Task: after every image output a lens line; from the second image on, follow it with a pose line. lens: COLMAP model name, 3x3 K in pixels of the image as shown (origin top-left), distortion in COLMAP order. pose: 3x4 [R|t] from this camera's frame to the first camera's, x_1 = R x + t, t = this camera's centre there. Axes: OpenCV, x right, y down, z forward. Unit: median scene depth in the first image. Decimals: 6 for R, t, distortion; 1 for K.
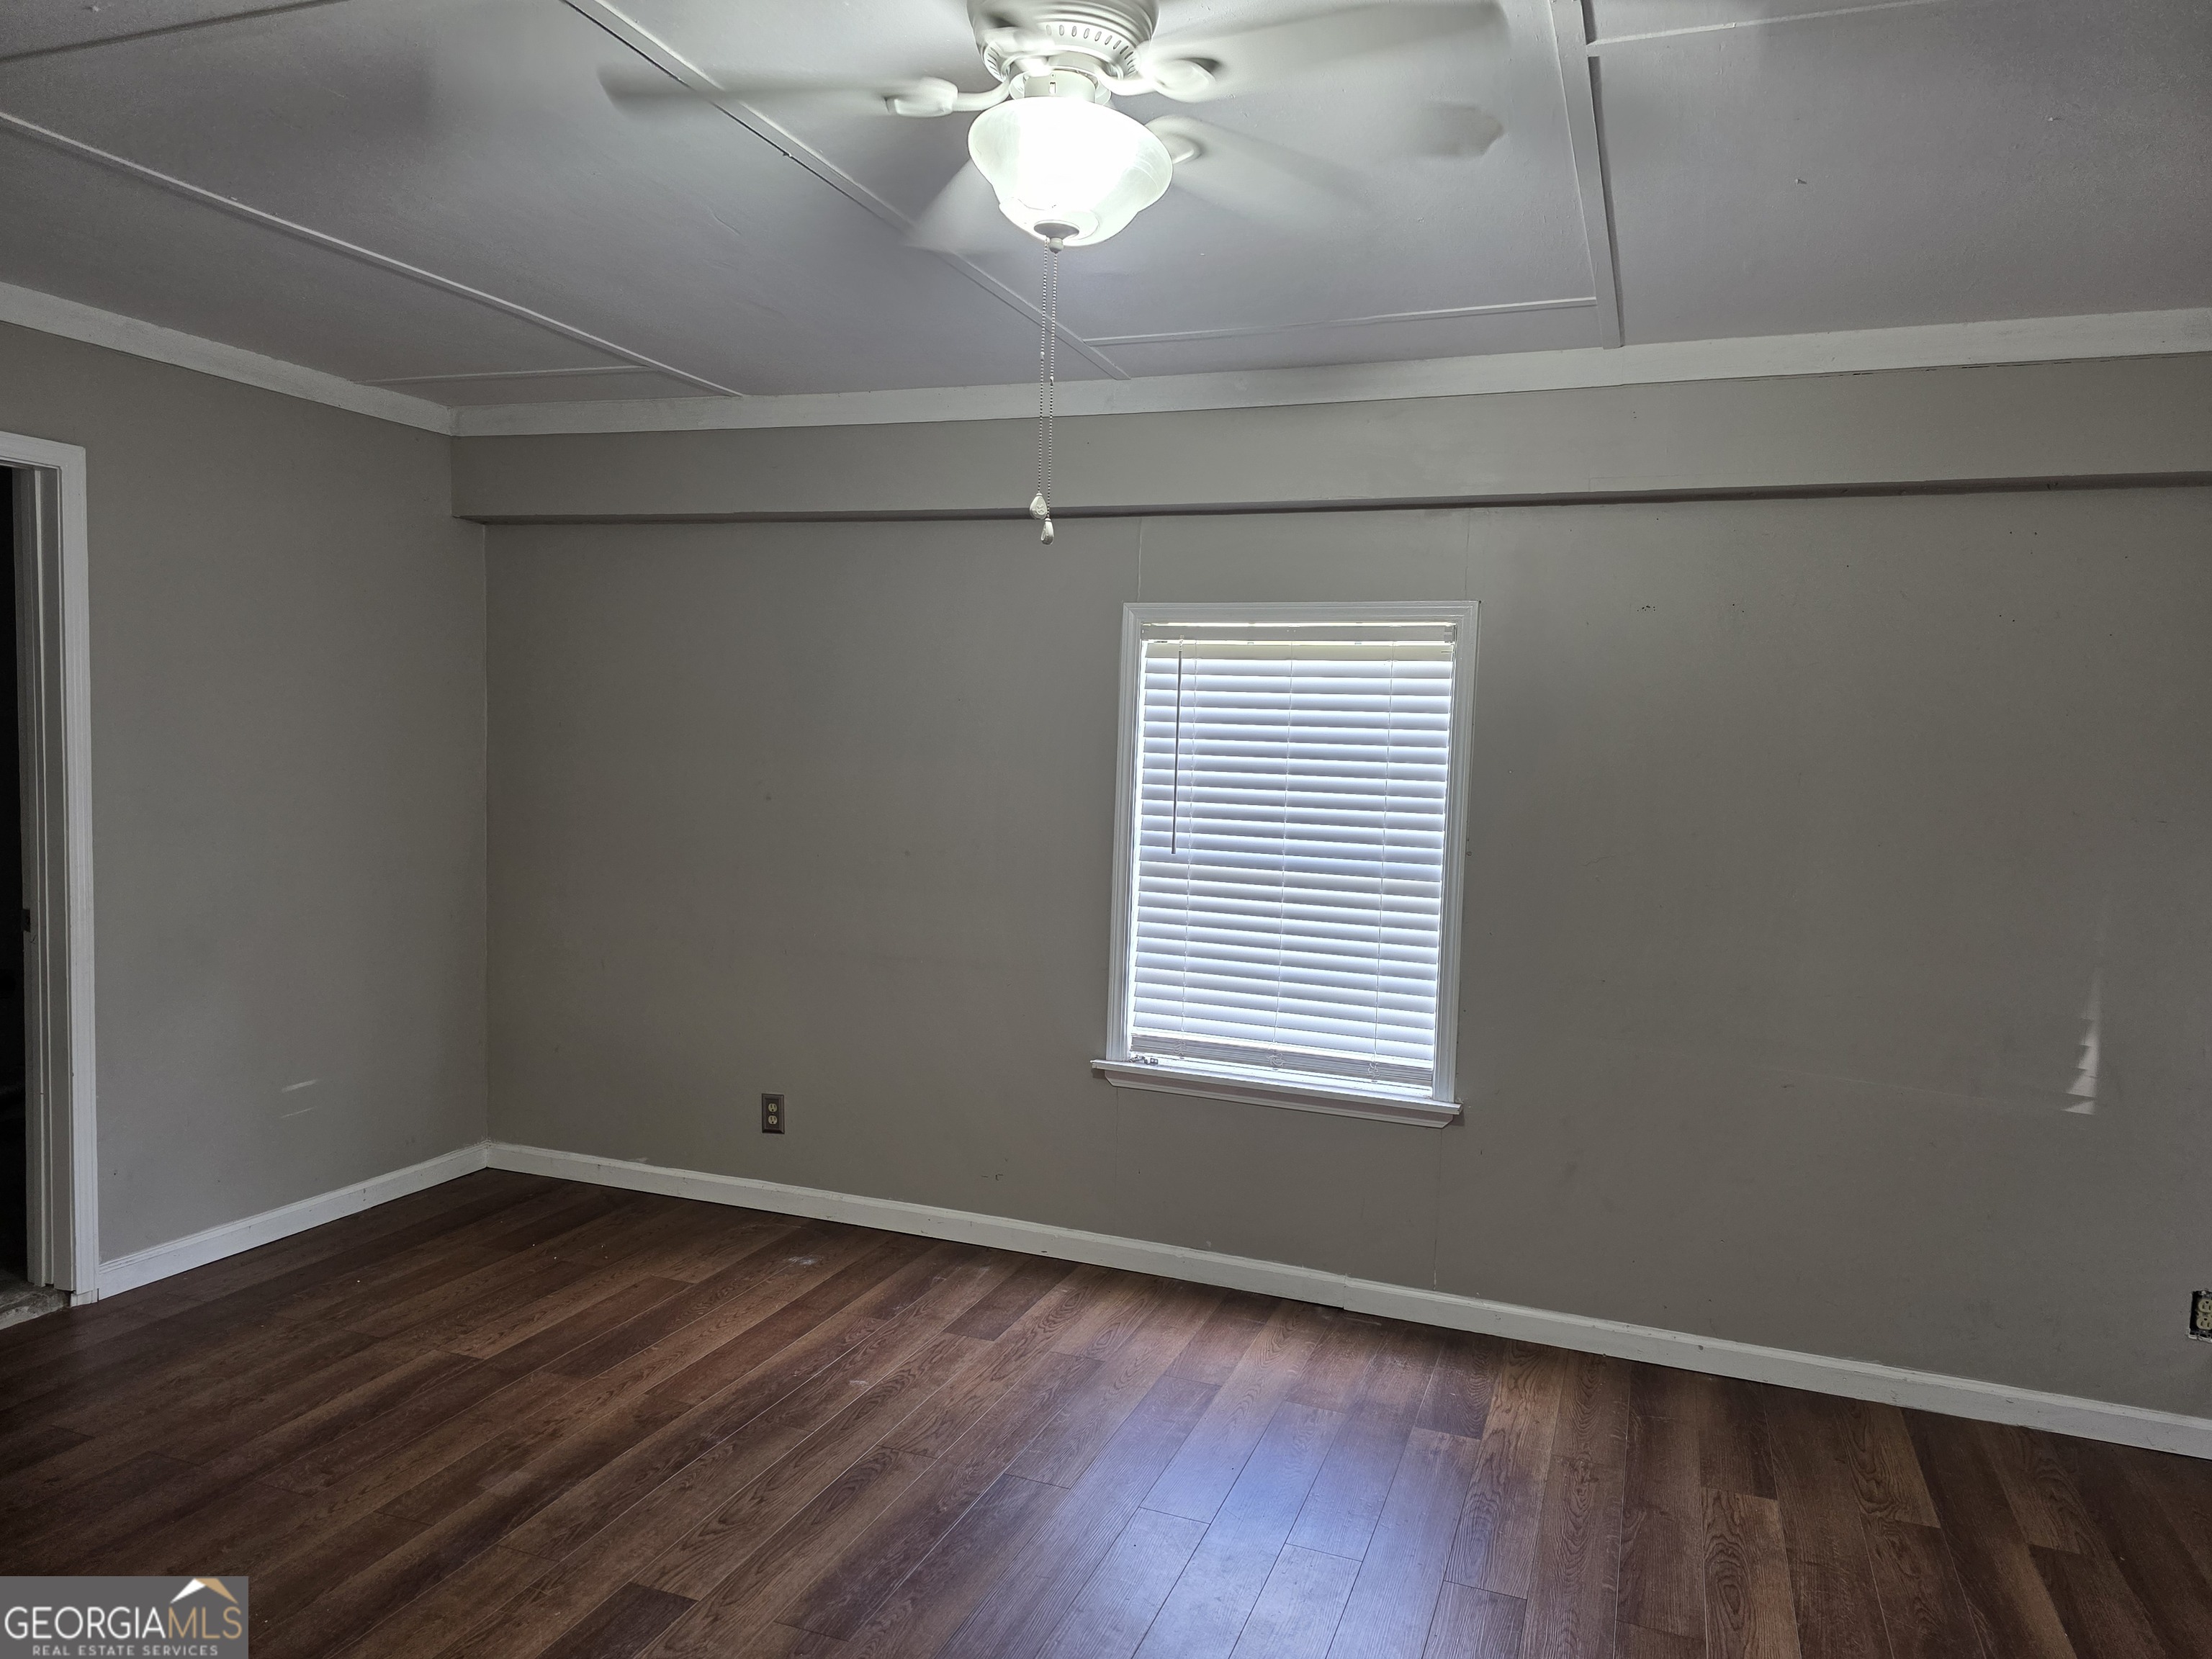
lens RADIAL K [[1474.4, 0, 1099.7], [0, 1474.4, 850.6], [0, 0, 1]] dist [0.059104, -0.057030]
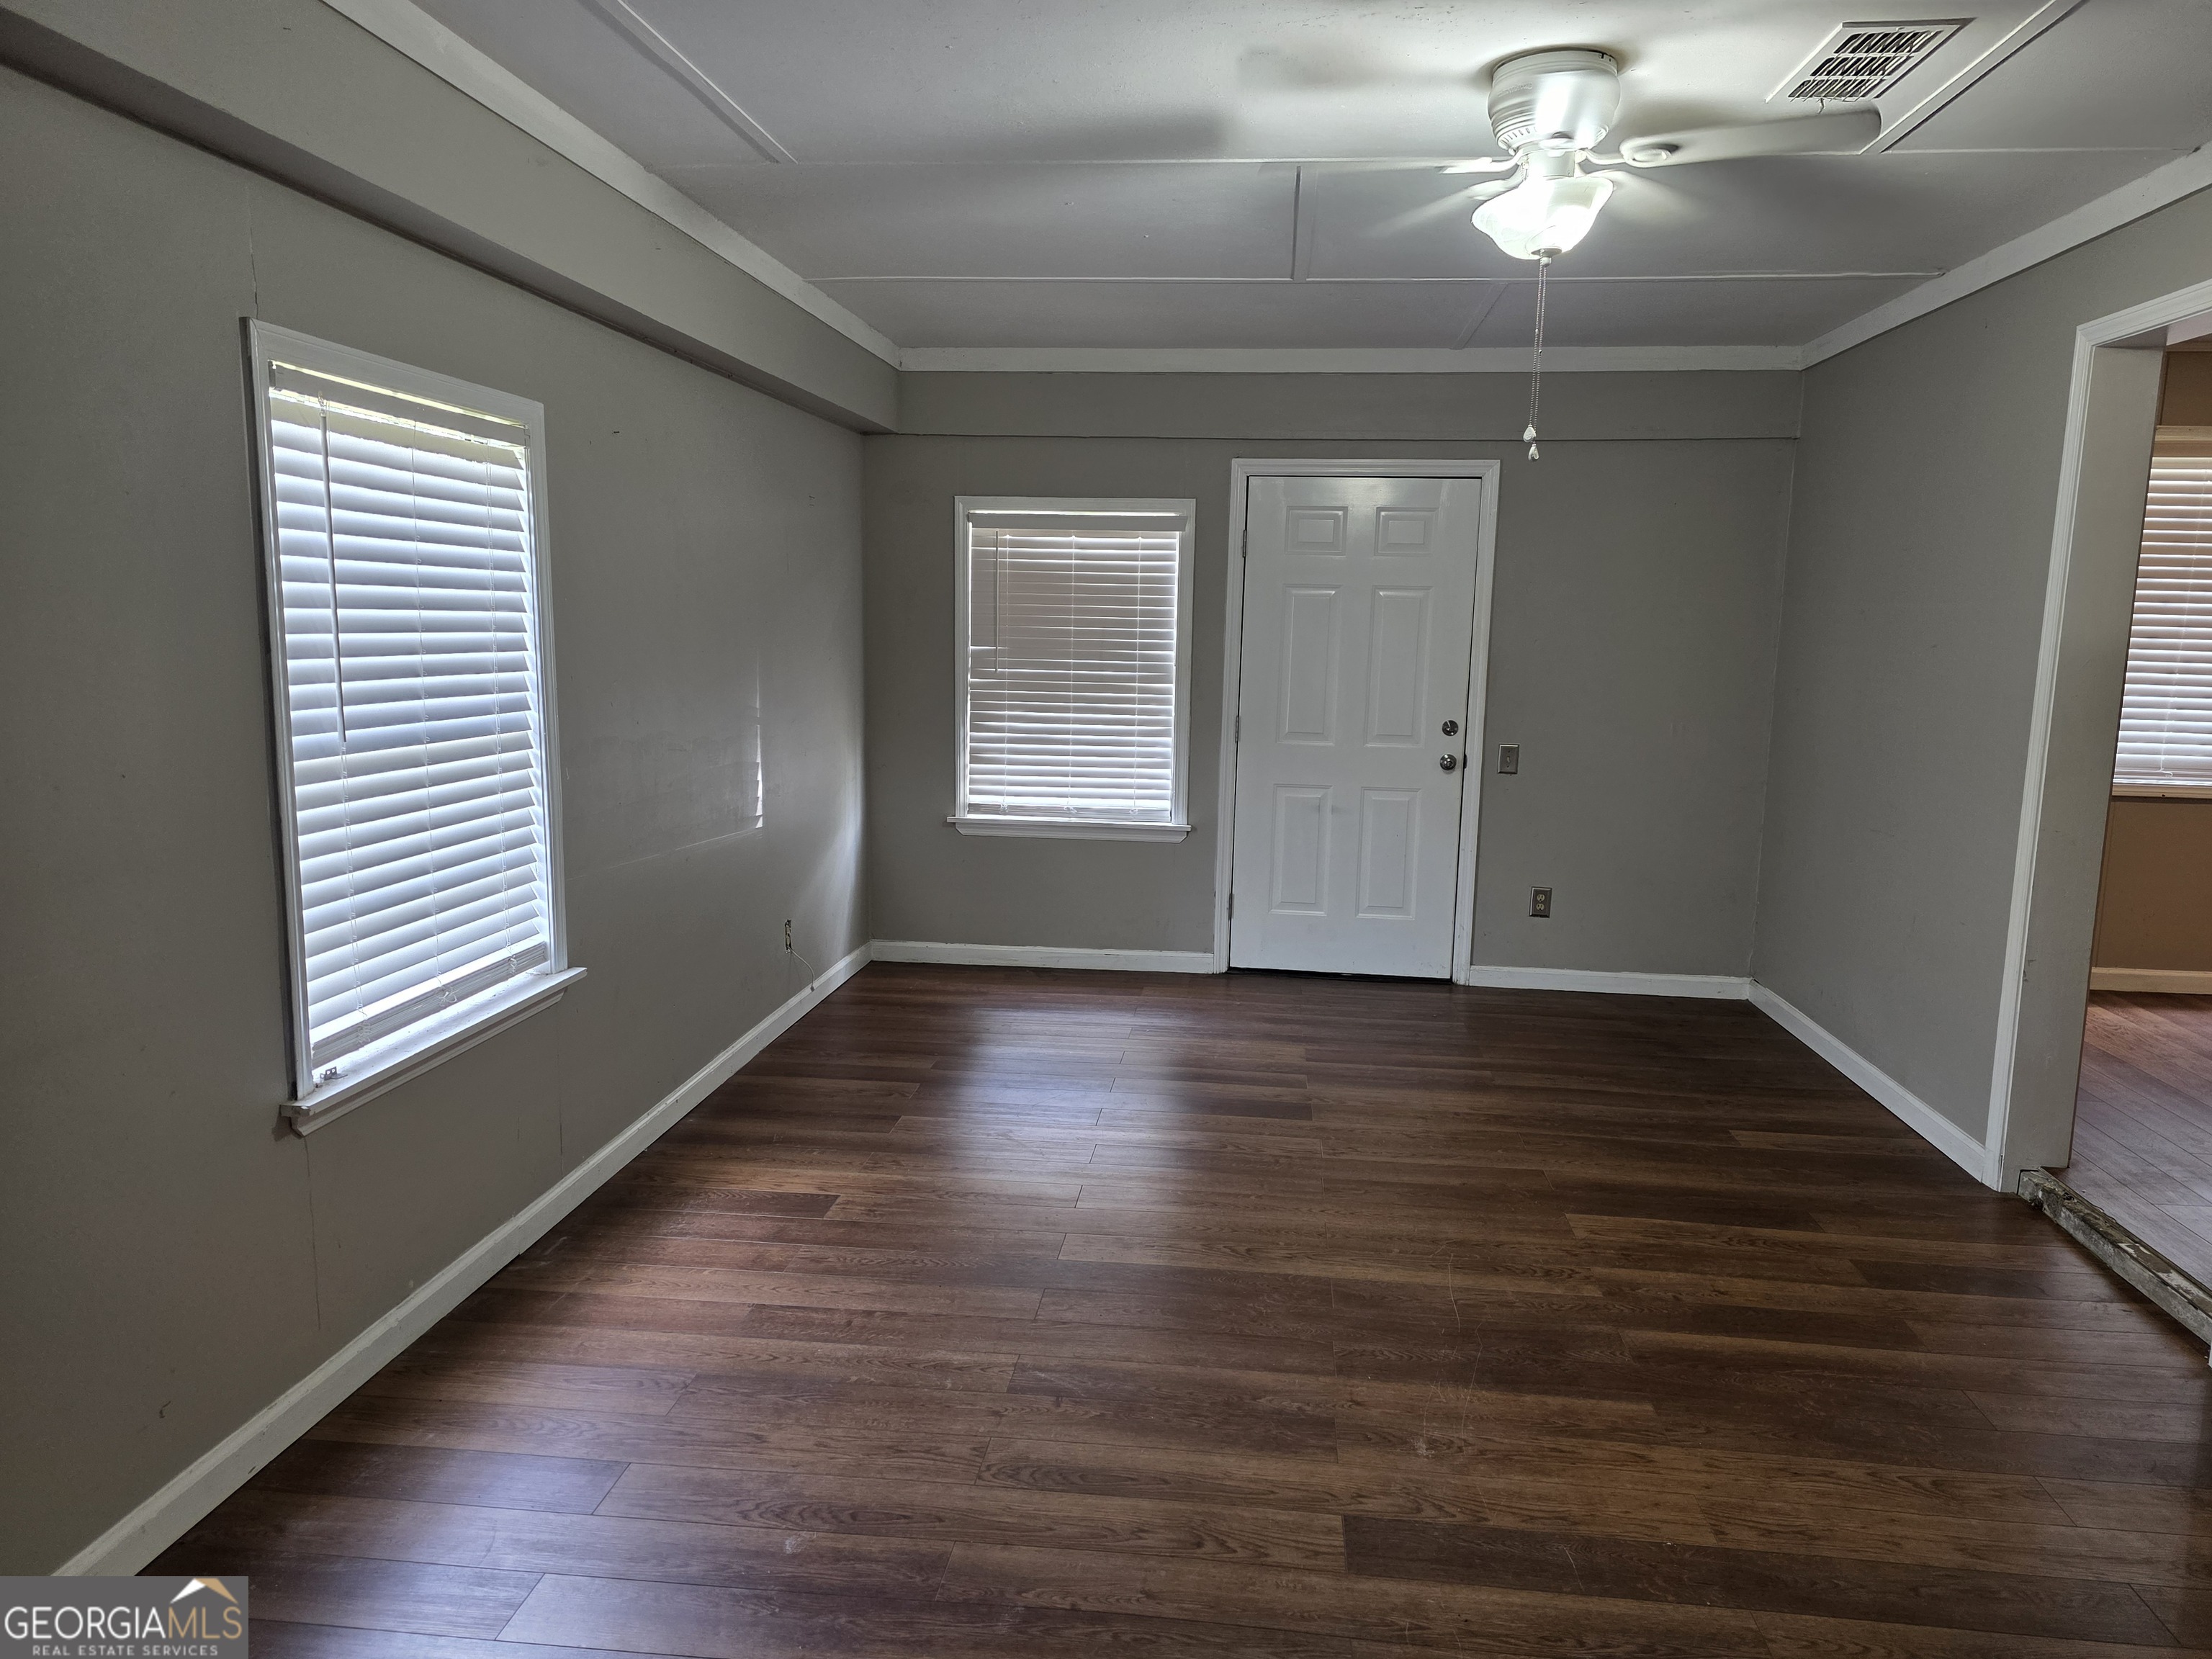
lens RADIAL K [[1497.5, 0, 1119.8], [0, 1497.5, 830.9], [0, 0, 1]] dist [0.035110, -0.060976]
pose [[-0.263890, -0.175548, 0.948443, -0.814030], [0.045740, 0.979915, 0.194100, -0.086811], [-0.963468, 0.094603, -0.250560, 1.026398]]
